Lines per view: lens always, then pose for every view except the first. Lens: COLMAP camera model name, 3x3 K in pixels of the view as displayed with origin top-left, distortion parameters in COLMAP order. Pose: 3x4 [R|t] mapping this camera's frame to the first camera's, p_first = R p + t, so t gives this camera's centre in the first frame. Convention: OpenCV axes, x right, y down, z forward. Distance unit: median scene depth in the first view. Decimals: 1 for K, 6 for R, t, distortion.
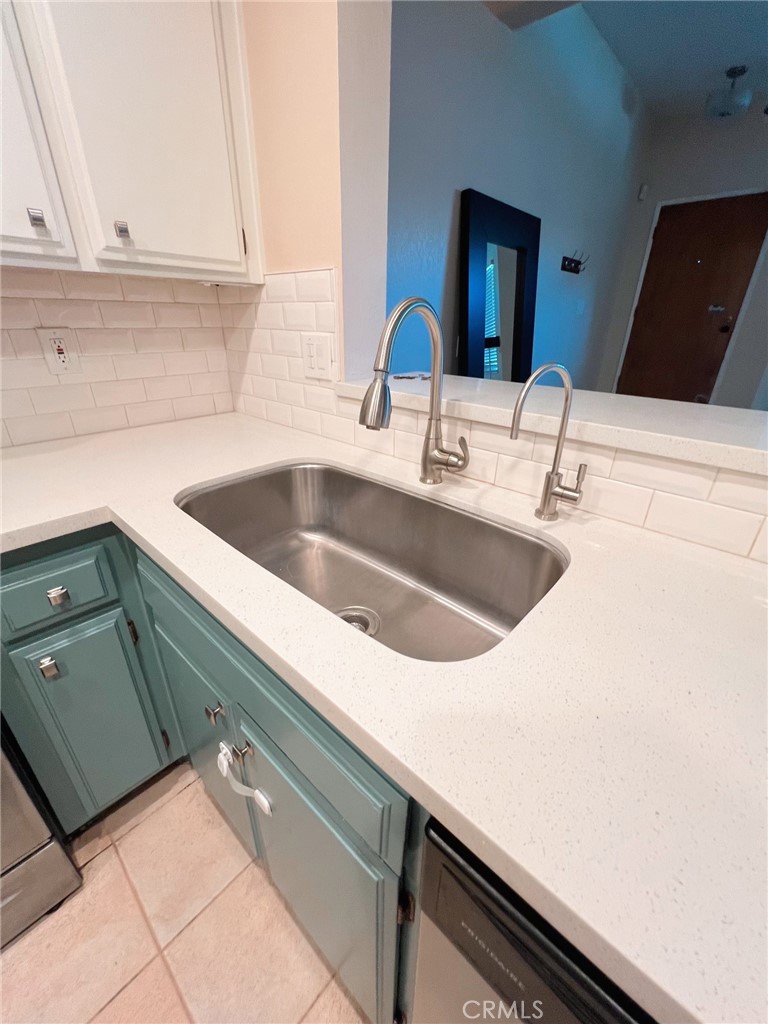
lens RADIAL K [[412.5, 0, 383.6], [0, 412.5, 510.4], [0, 0, 1]] dist [-0.008056, 0.000560]
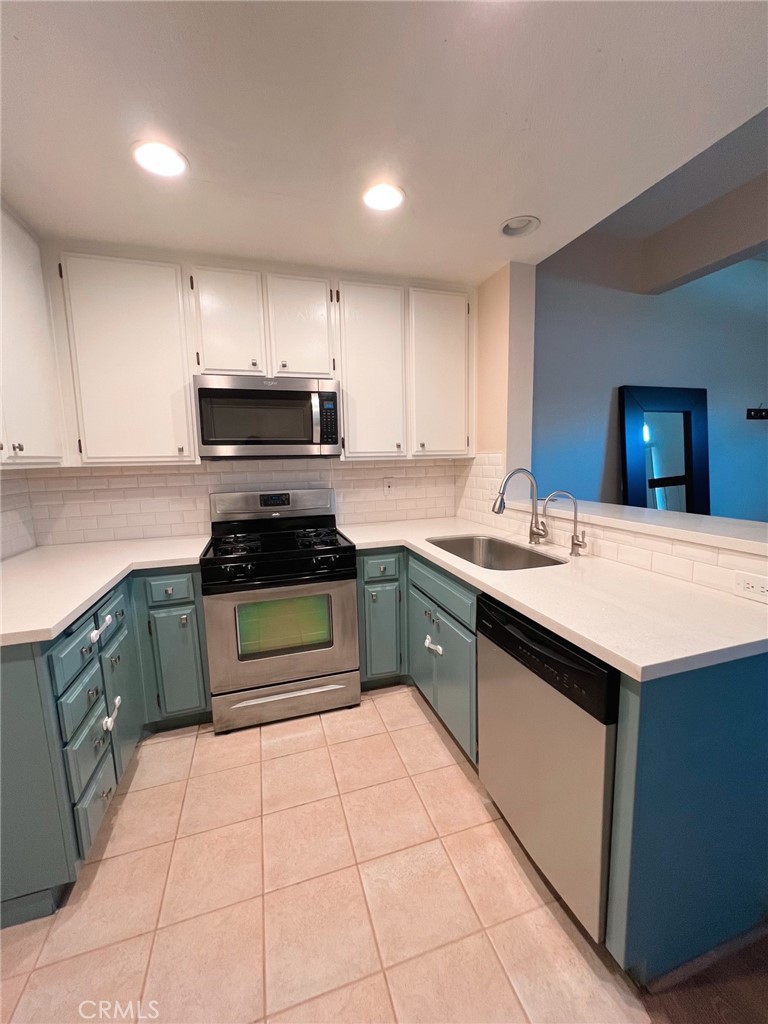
lens RADIAL K [[412.5, 0, 385.5], [0, 412.5, 514.4], [0, 0, 1]] dist [-0.008056, 0.000560]
pose [[0.863328, 0.034411, -0.503469, 0.541953], [-0.181145, 0.952313, -0.245531, 0.469603], [0.471011, 0.303175, 0.828392, -1.239464]]
